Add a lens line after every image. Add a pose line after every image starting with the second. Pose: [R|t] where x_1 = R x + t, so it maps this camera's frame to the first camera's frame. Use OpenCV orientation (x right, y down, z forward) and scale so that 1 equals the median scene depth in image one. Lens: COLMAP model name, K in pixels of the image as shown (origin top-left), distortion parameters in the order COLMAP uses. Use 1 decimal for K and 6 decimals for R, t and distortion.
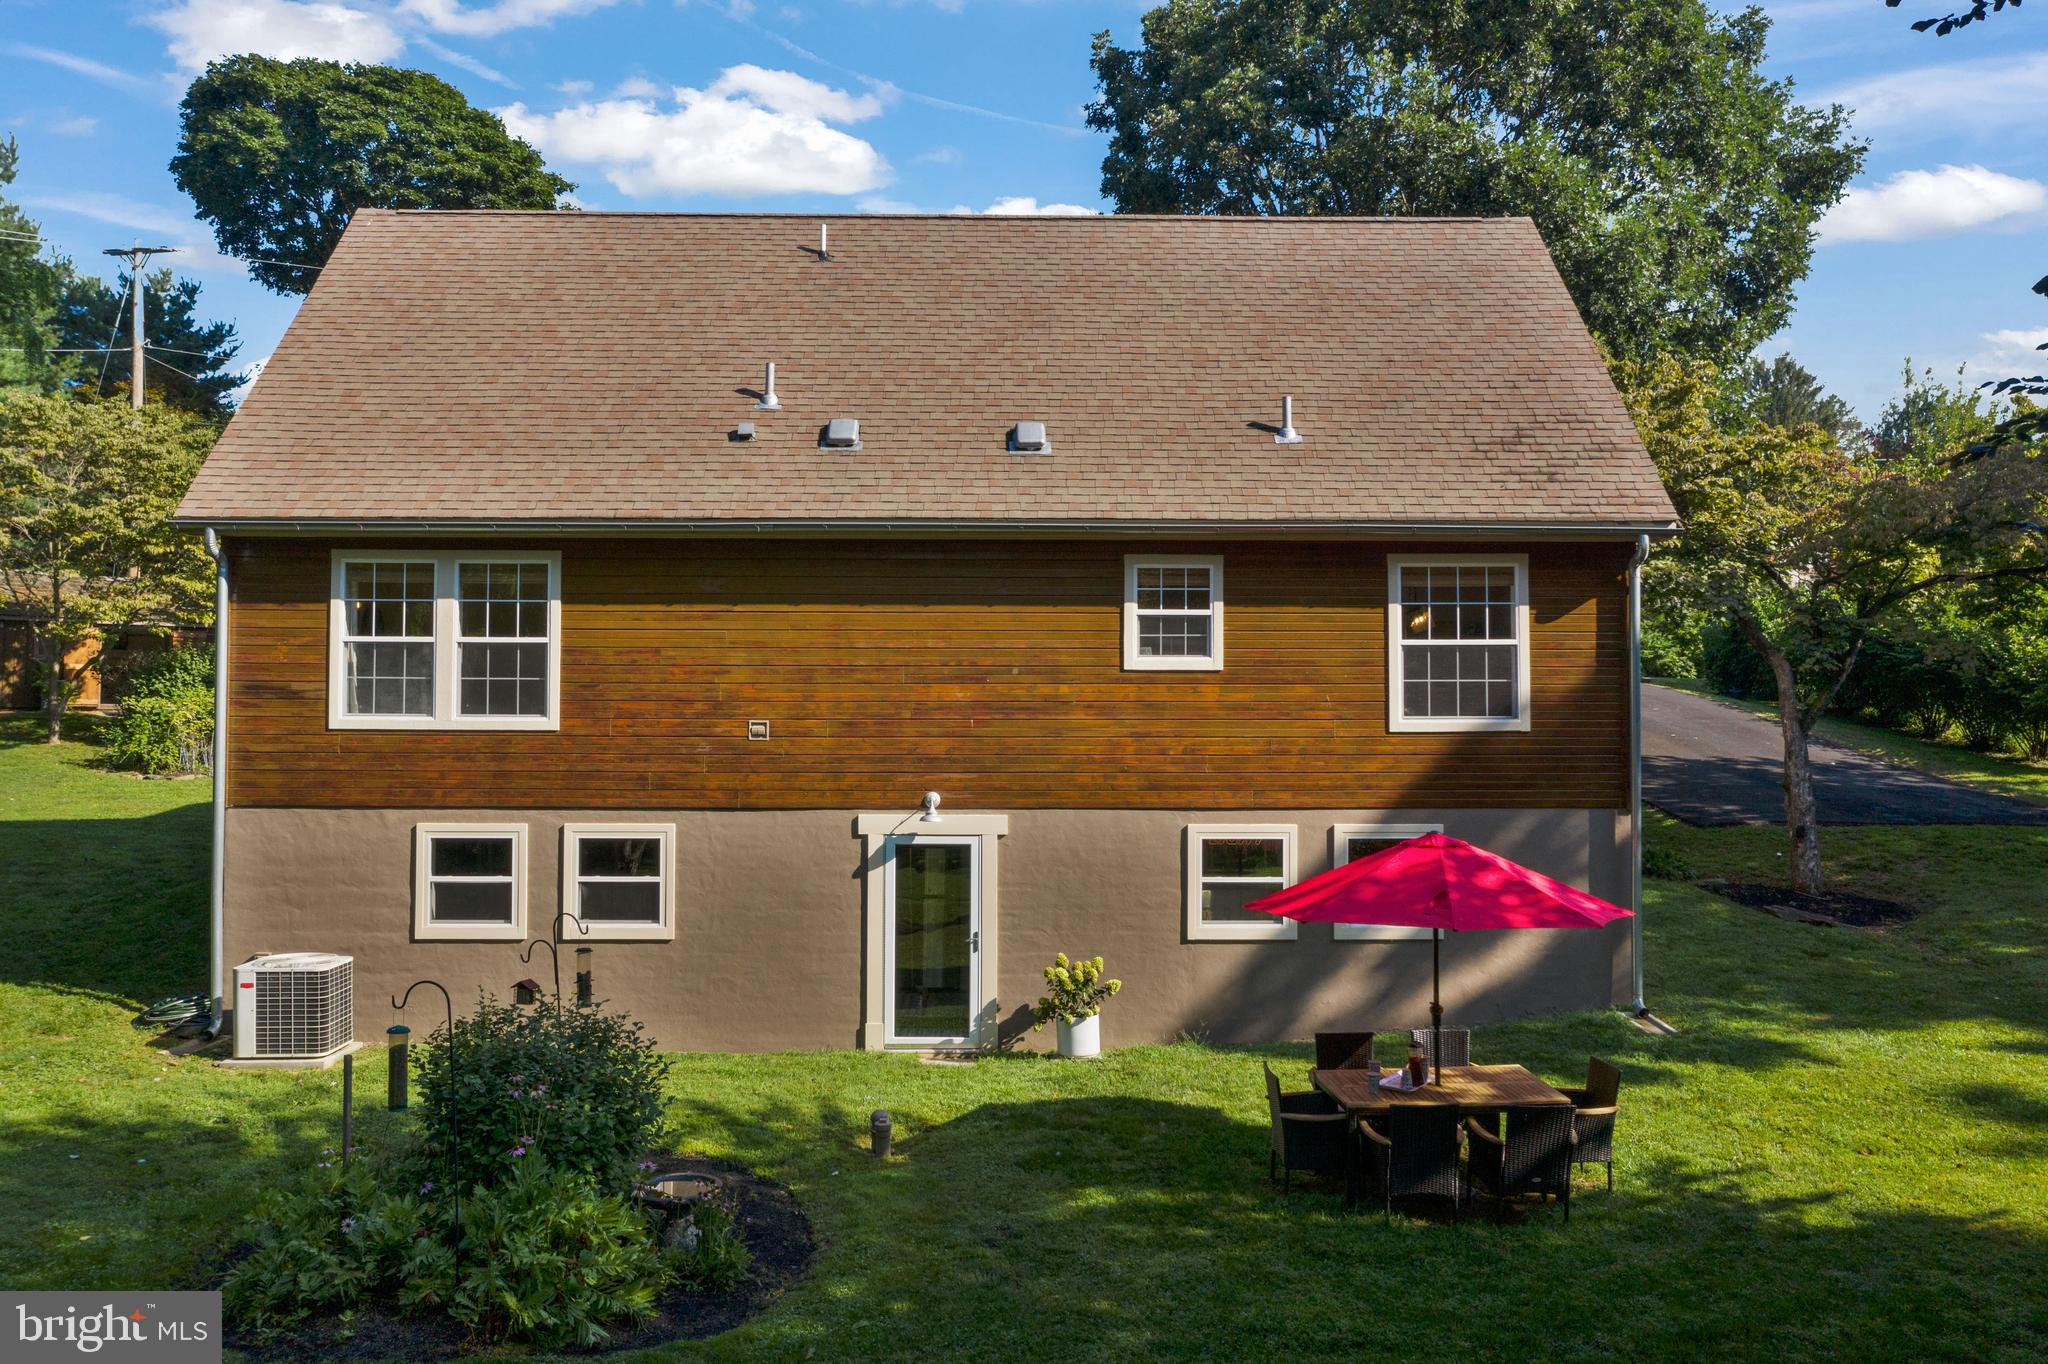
lens RADIAL K [[1727.9, 0, 1012.1], [0, 1727.9, 681.4], [0, 0, 1]] dist [-0.001524, -0.004401]
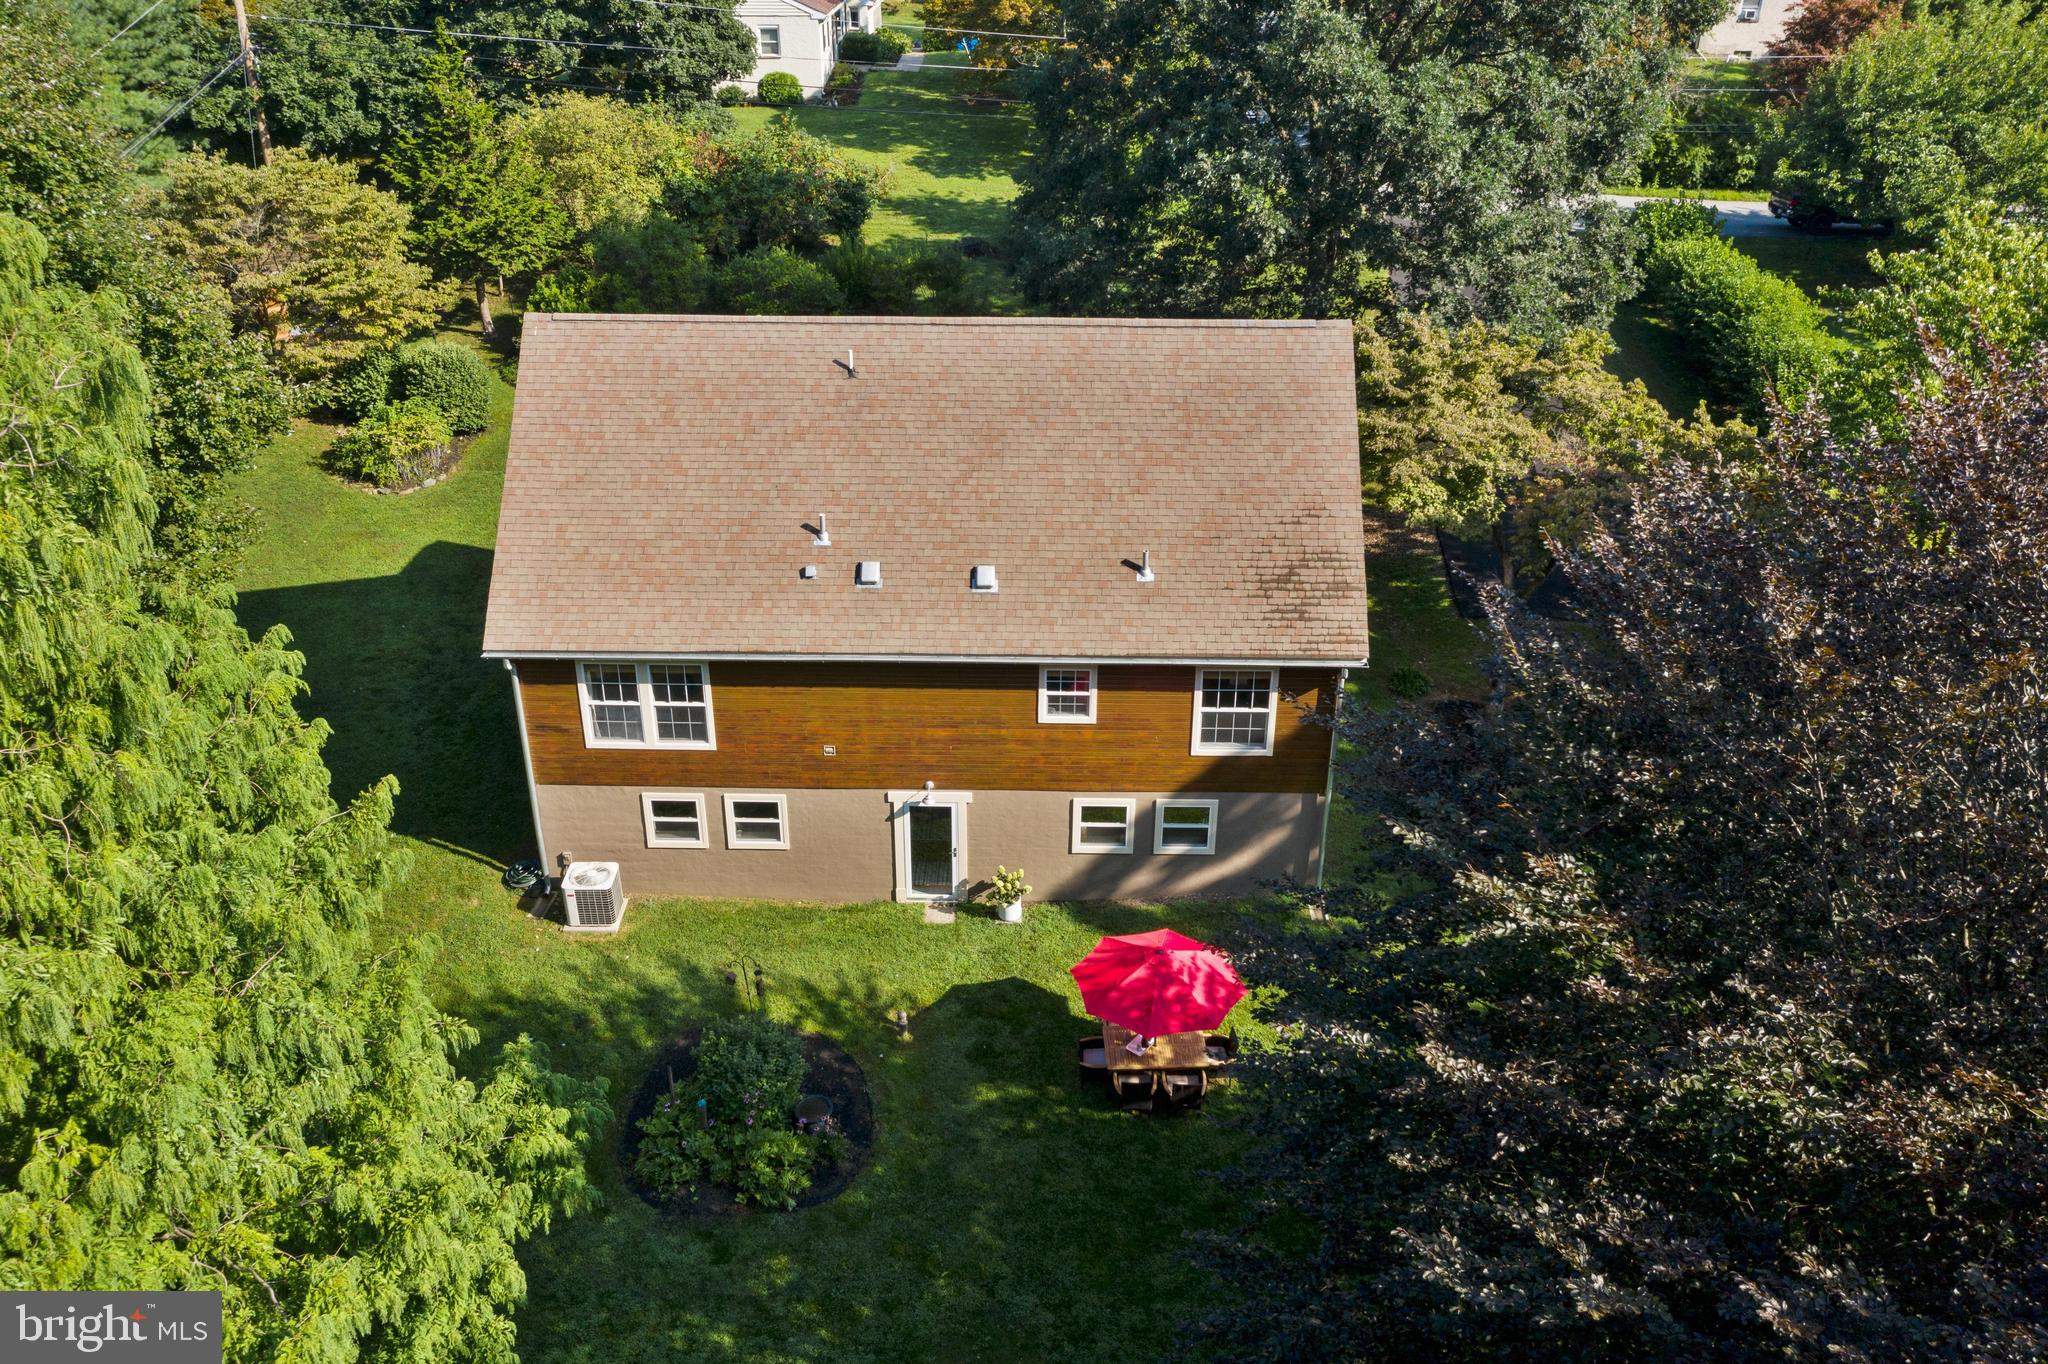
lens RADIAL K [[1727.9, 0, 1012.1], [0, 1727.9, 681.4], [0, 0, 1]] dist [-0.001524, -0.004401]
pose [[0.999595, 0.015335, -0.023986, 0.079568], [-0.000850, 0.858209, 0.513299, -0.932086], [0.028456, -0.513071, 0.857875, -0.463035]]
